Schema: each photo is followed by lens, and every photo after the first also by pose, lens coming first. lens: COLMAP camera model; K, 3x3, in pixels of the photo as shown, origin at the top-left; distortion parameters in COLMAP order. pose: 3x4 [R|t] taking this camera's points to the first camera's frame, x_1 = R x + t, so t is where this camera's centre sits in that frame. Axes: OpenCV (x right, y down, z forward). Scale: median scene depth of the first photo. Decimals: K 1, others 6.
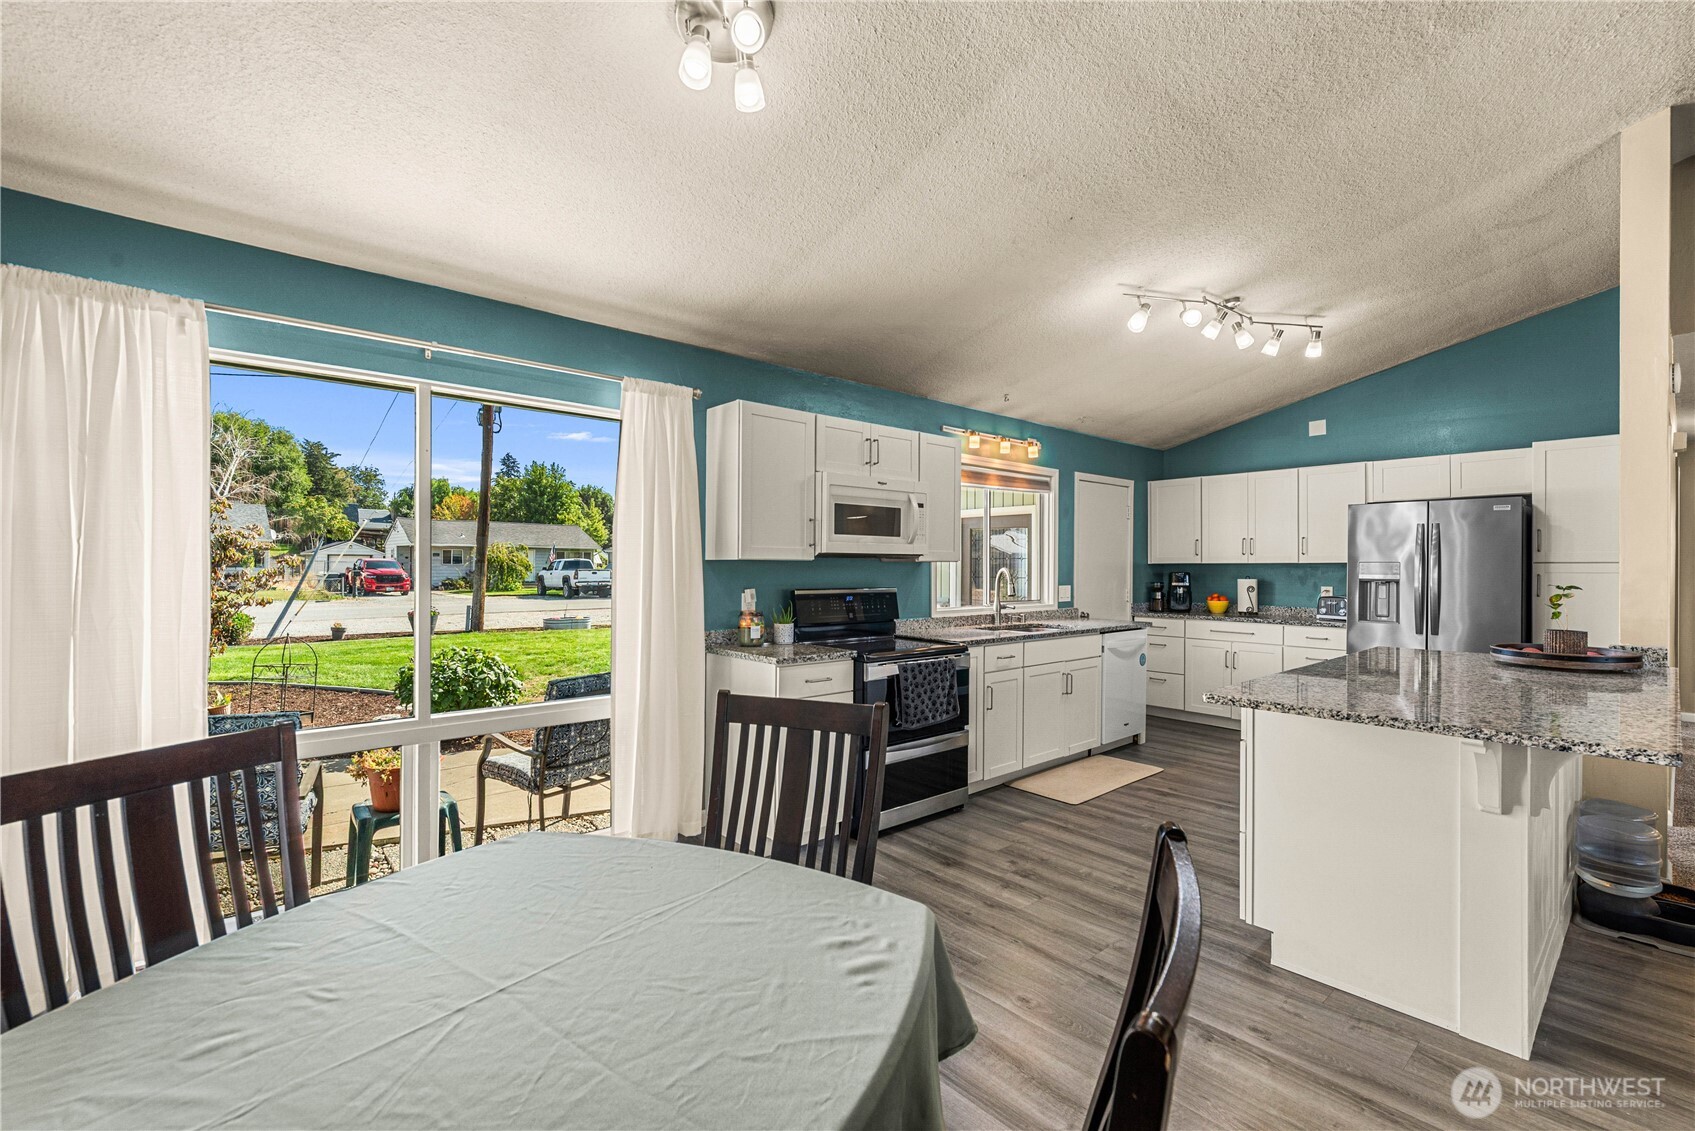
lens RADIAL K [[726.4, 0, 847.5], [0, 726.4, 565.5], [0, 0, 1]] dist [-0.000244, 0.000004]
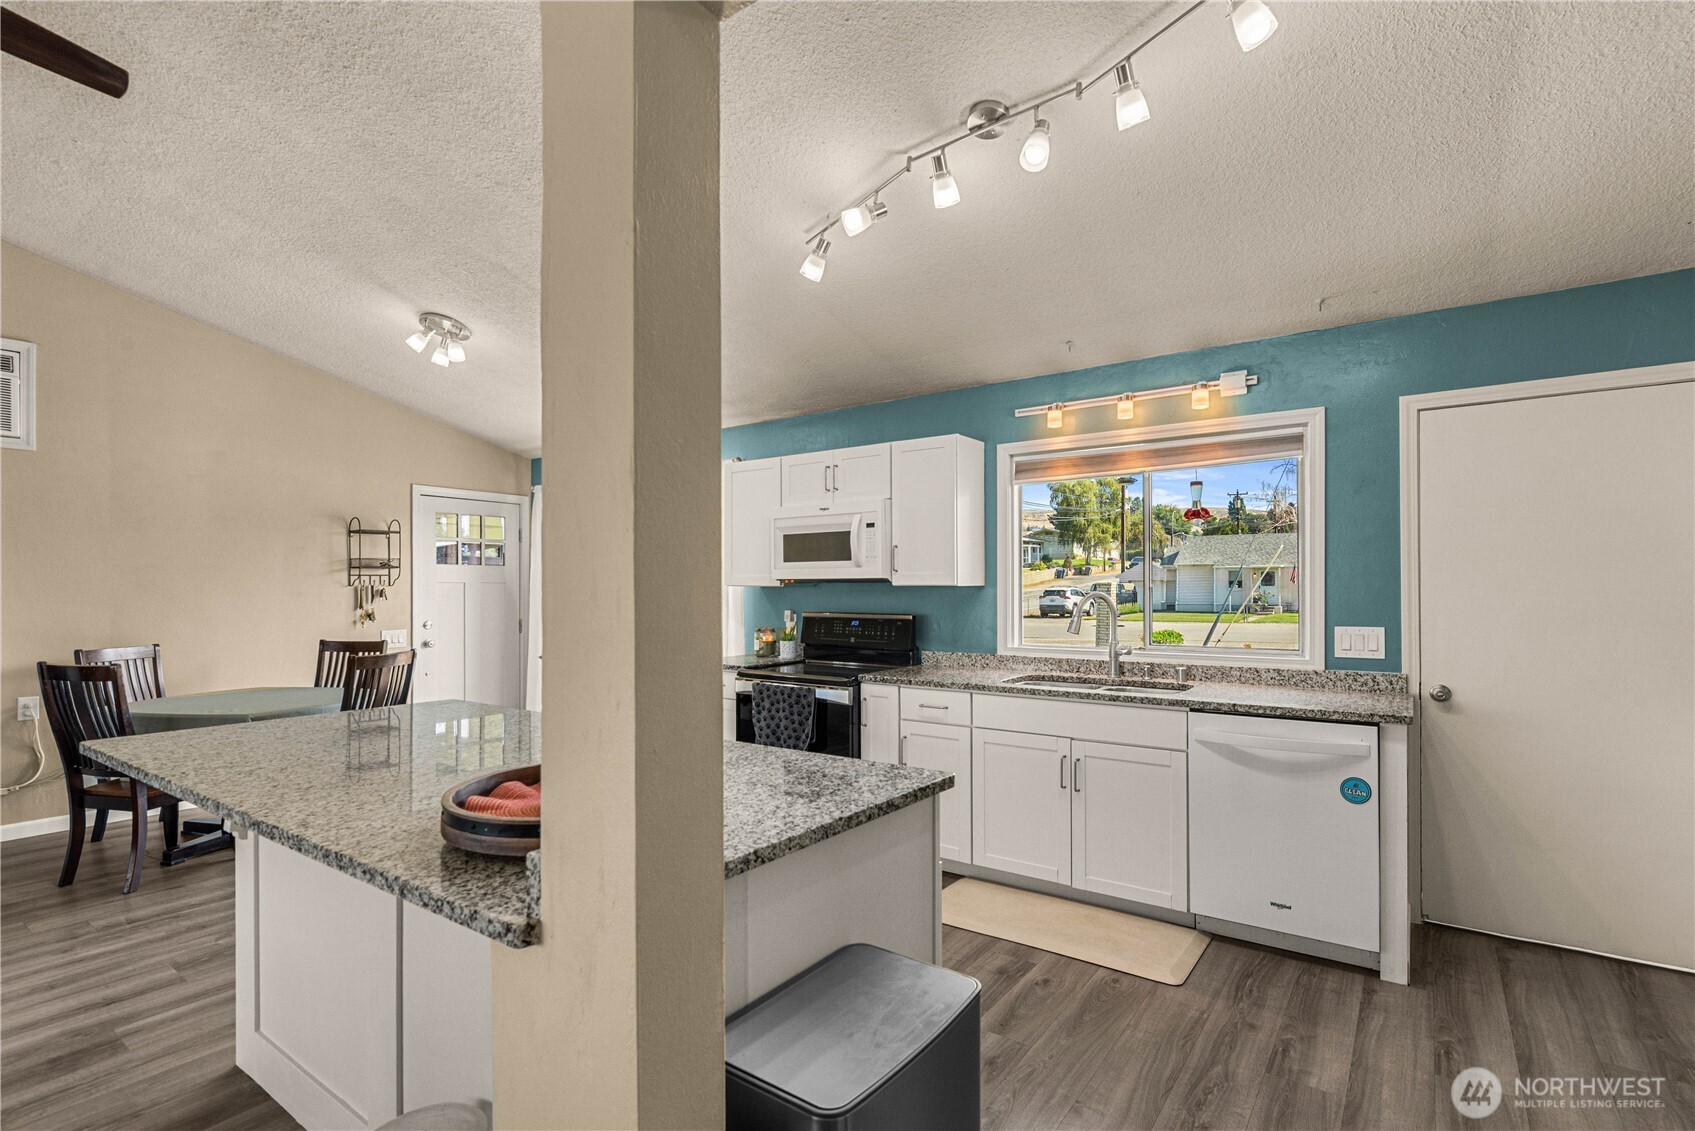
lens RADIAL K [[801.3, 0, 848.3], [0, 801.3, 587.5], [0, 0, 1]] dist [0.002917, -0.000081]
pose [[0.216238, -0.002142, -0.976338, 1.033069], [0.009923, 0.999951, 0.000004, -0.003448], [0.976290, -0.009689, 0.216248, 0.718932]]
